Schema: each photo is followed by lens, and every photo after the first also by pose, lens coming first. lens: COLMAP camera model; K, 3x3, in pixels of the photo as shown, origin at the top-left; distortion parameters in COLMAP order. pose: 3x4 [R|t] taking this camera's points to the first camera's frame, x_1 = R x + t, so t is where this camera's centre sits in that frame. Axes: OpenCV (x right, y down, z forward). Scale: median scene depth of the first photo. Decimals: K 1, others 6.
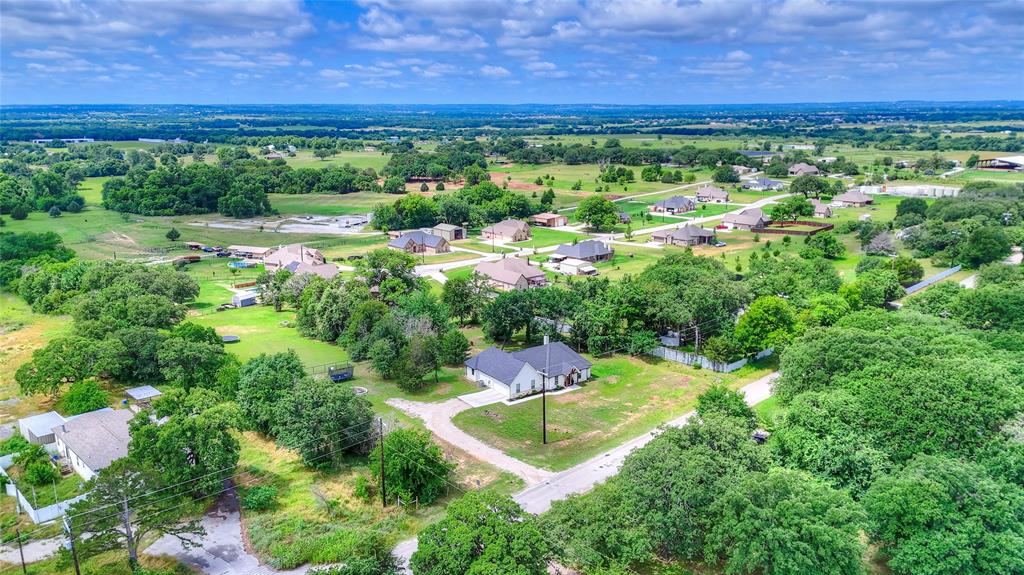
lens RADIAL K [[739.8, 0, 512.0], [0, 739.8, 287.5], [0, 0, 1]] dist [0.005435, -0.004355]
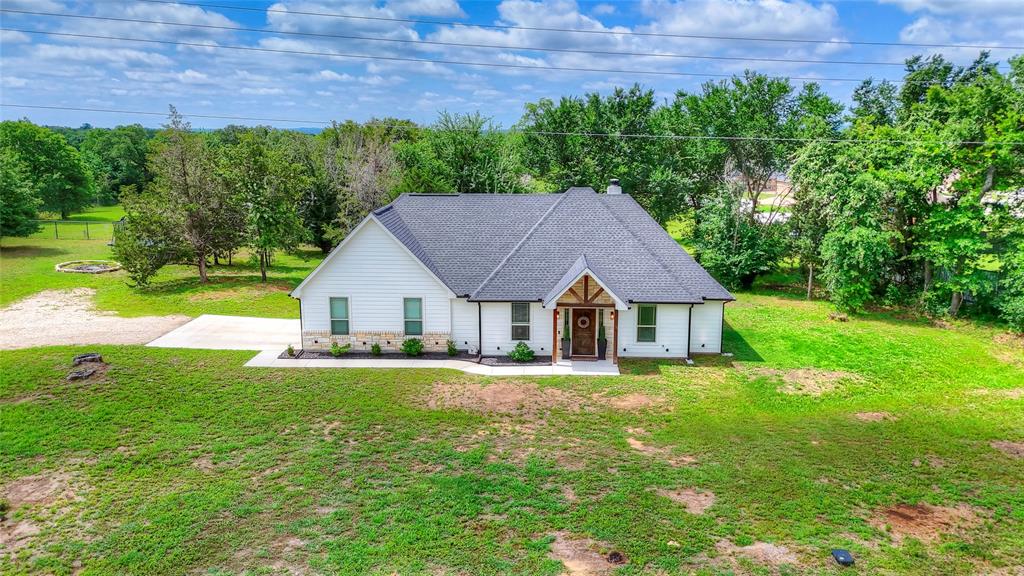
lens RADIAL K [[739.8, 0, 512.0], [0, 739.8, 288.0], [0, 0, 1]] dist [0.005435, -0.004355]
pose [[0.785628, 0.122183, -0.606514, 0.054382], [-0.142073, 0.989737, 0.015354, 0.030408], [0.602166, 0.074107, 0.794924, 0.220836]]
